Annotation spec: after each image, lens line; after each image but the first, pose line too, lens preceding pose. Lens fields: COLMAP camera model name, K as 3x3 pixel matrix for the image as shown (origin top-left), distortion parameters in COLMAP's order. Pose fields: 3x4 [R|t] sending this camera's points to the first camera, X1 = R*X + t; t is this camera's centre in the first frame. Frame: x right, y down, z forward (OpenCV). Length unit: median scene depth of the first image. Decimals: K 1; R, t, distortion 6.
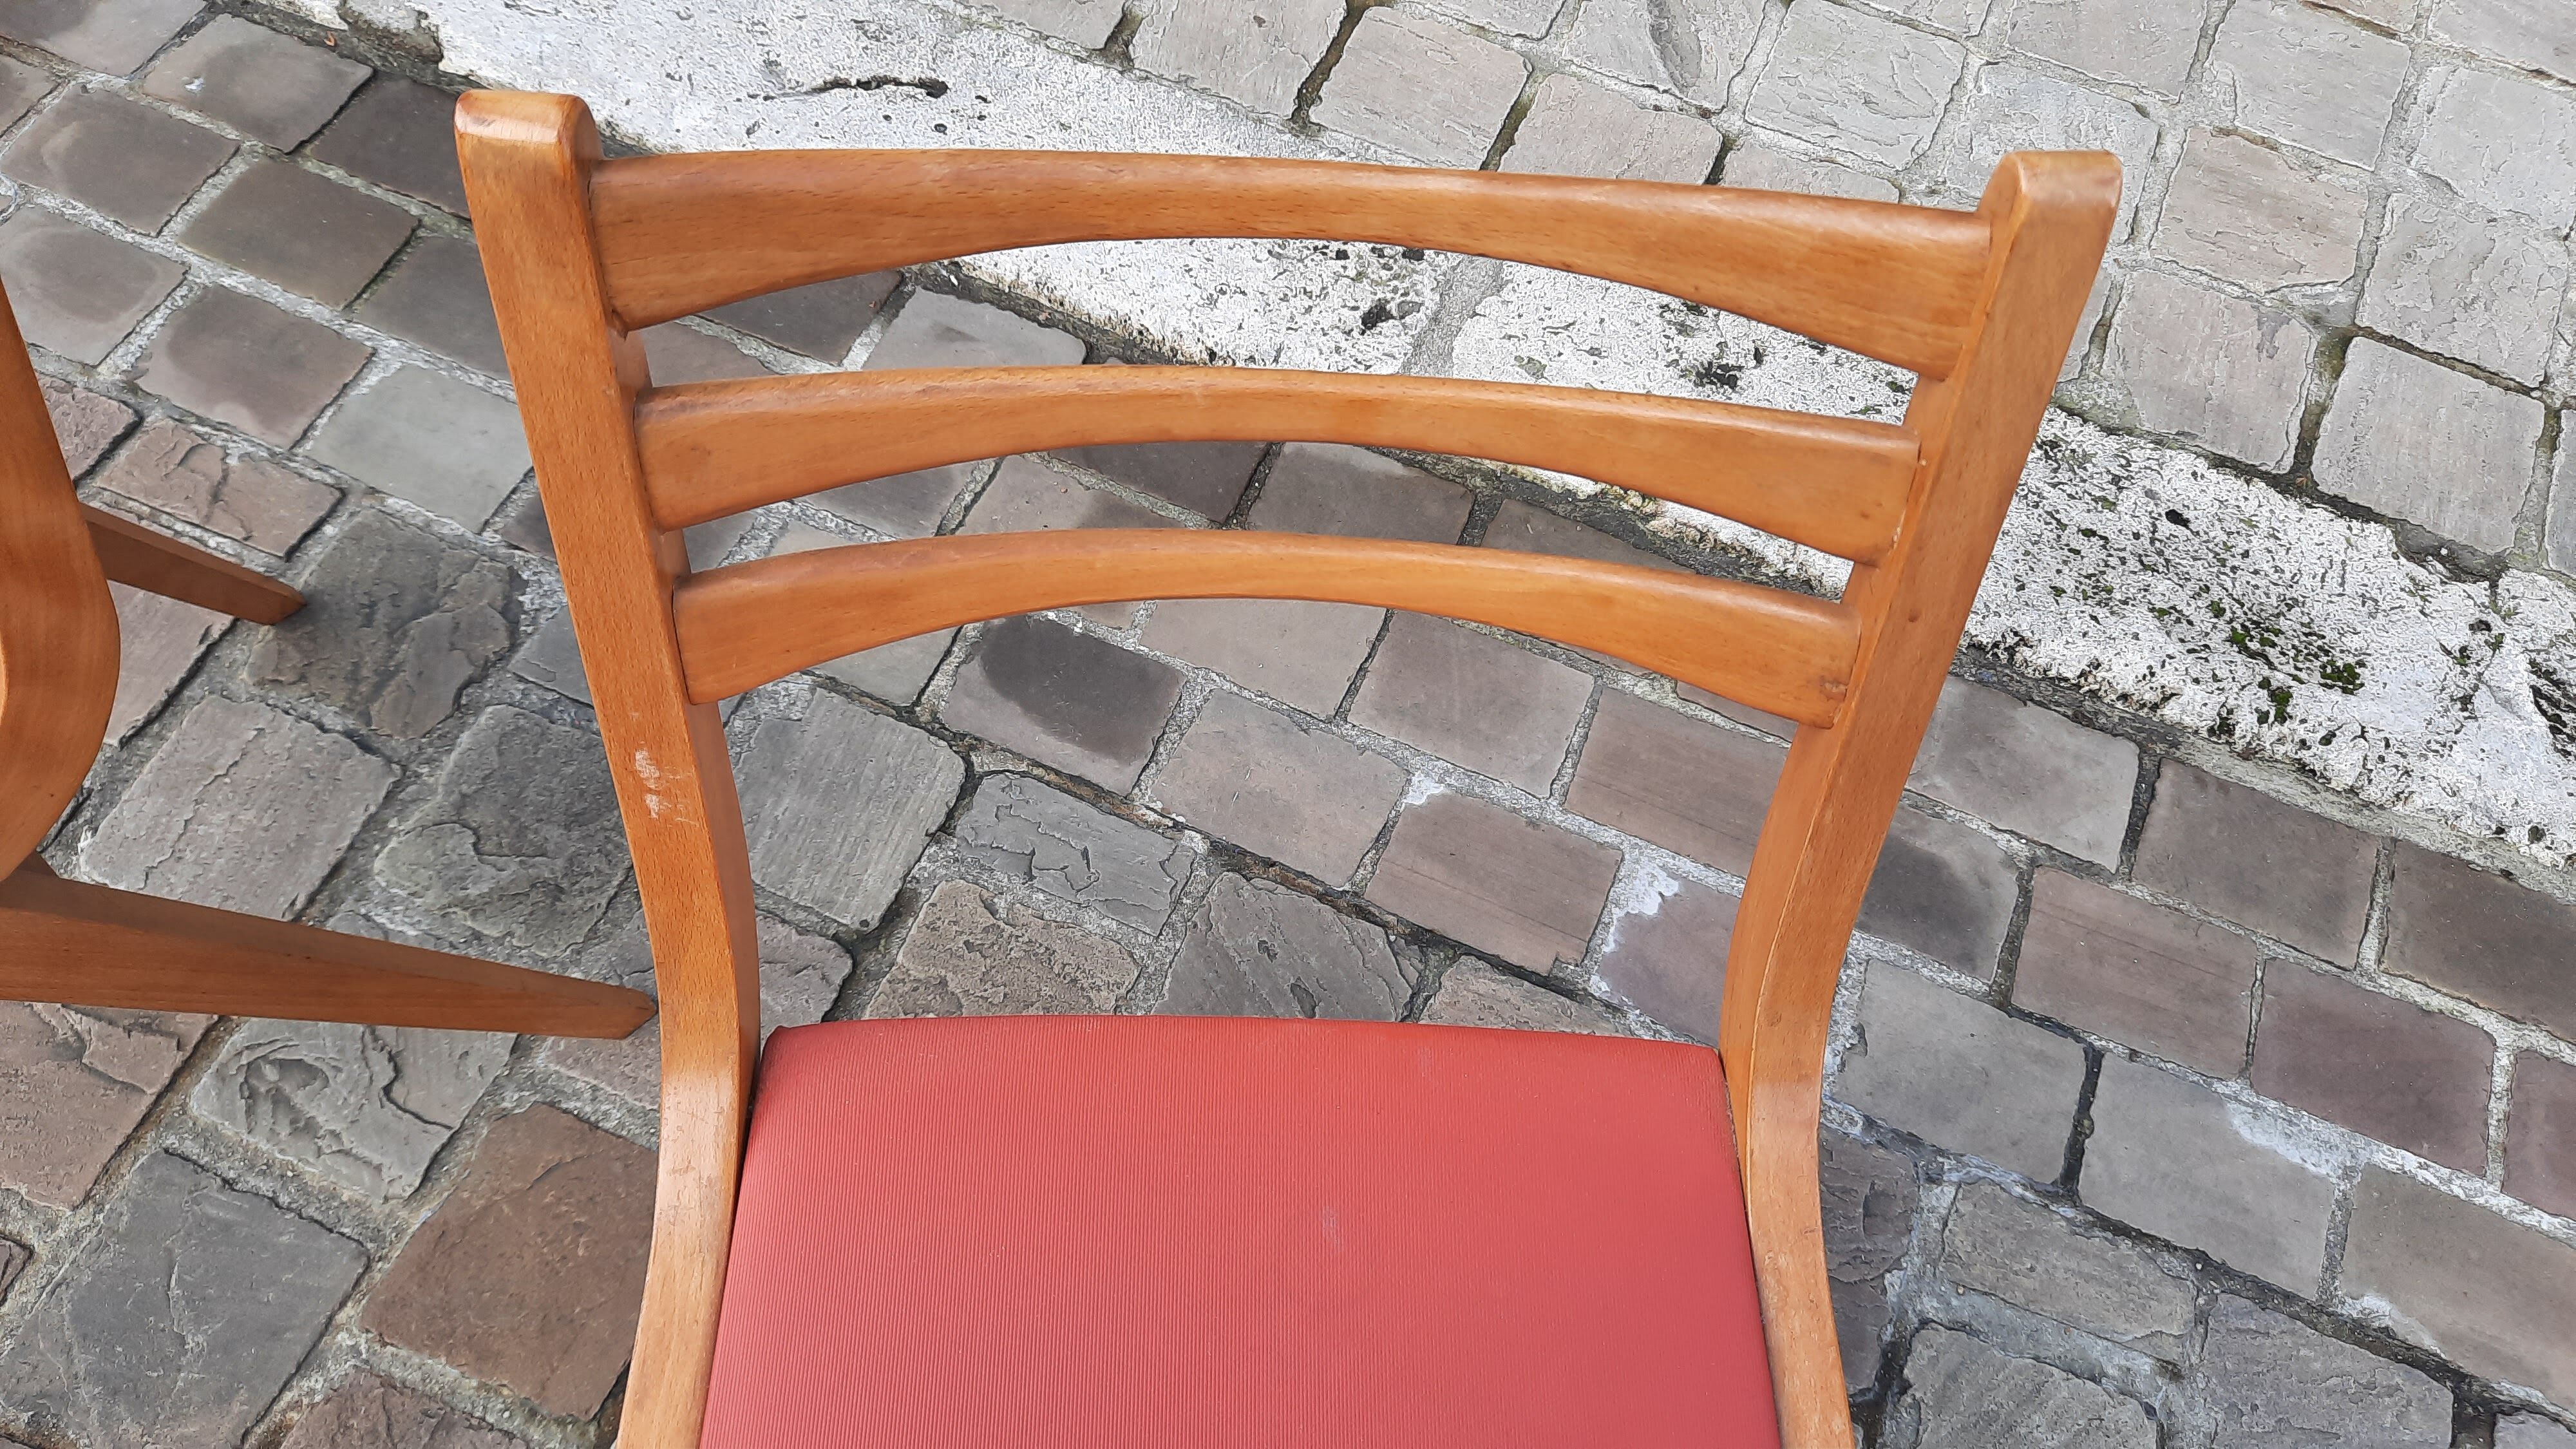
lens RADIAL K [[1847.8, 0, 1288.3], [0, 1847.8, 728.6], [0, 0, 1]] dist [0.049795, -0.050981]
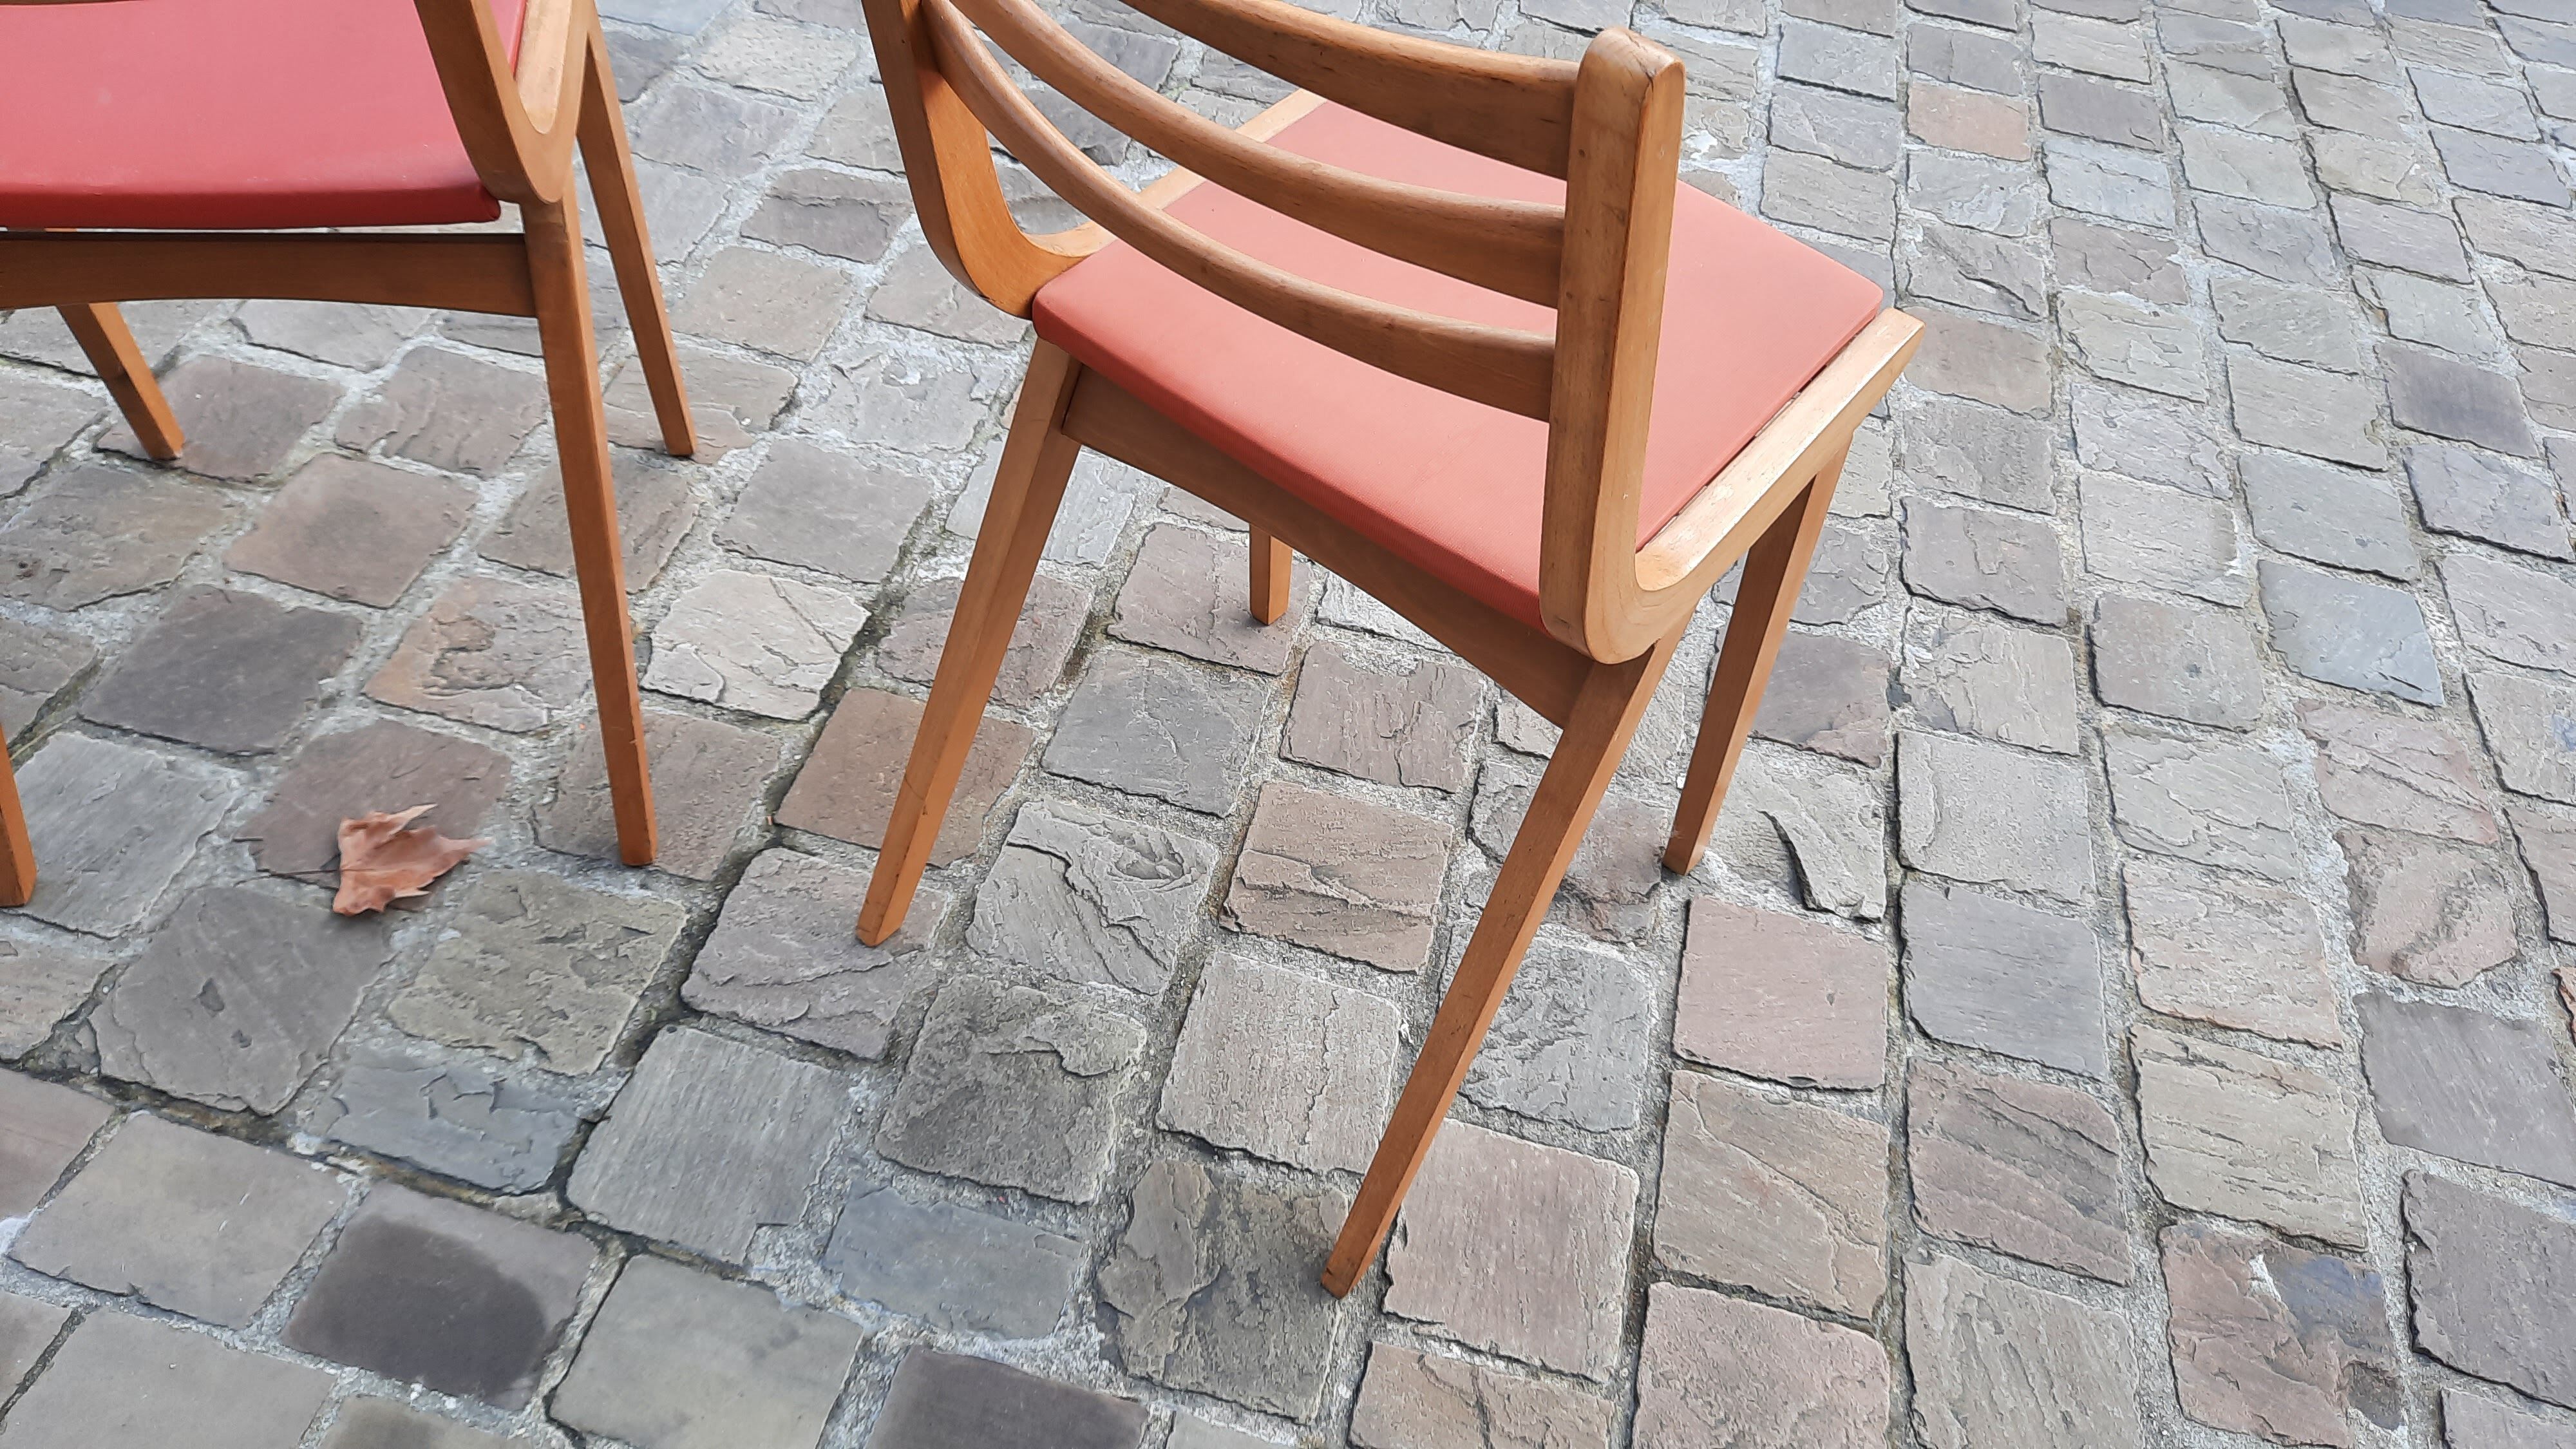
lens RADIAL K [[1847.8, 0, 1286.7], [0, 1847.8, 724.6], [0, 0, 1]] dist [0.049795, -0.050981]
pose [[-0.970829, -0.003873, -0.239741, -0.297125], [-0.225914, -0.320221, 0.920012, -0.823684], [-0.080333, 0.947335, 0.310005, 0.471247]]
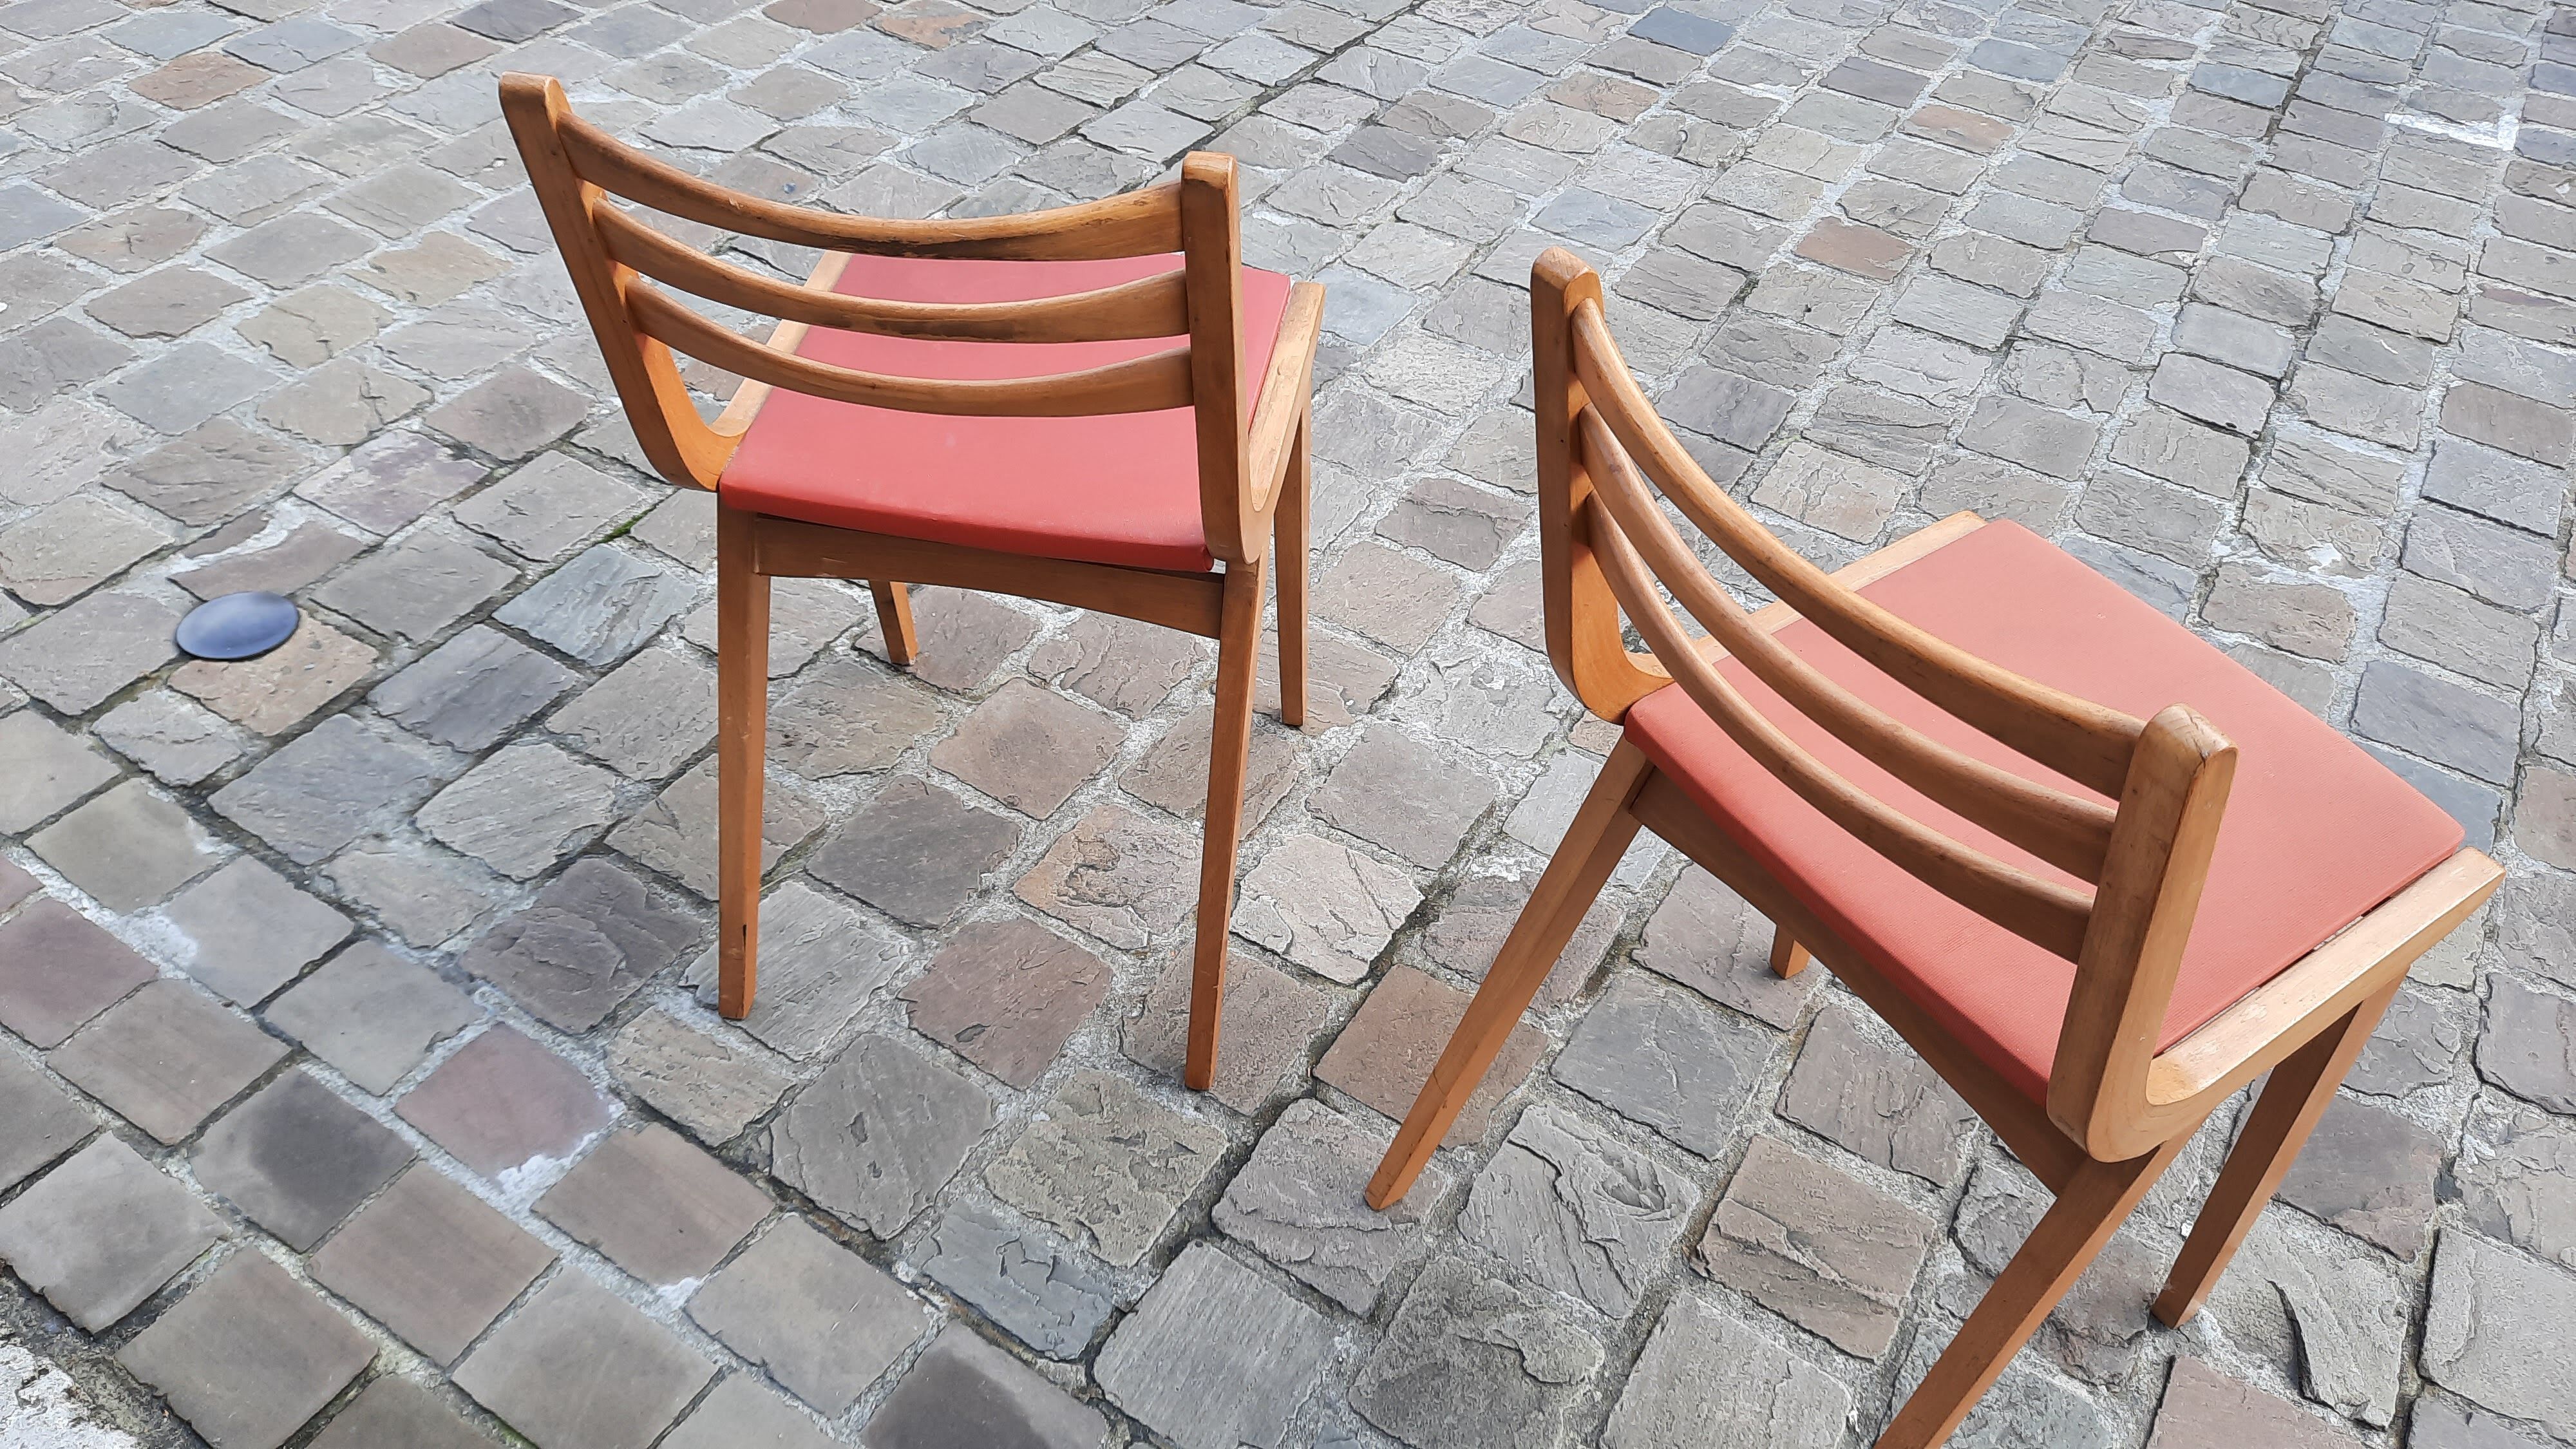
lens RADIAL K [[1847.8, 0, 1297.9], [0, 1847.8, 728.6], [0, 0, 1]] dist [0.049795, -0.050981]
pose [[-0.979500, -0.198797, 0.032552, -0.251494], [0.080595, -0.238640, 0.967758, -0.914839], [-0.184619, 0.950542, 0.249770, 0.360633]]
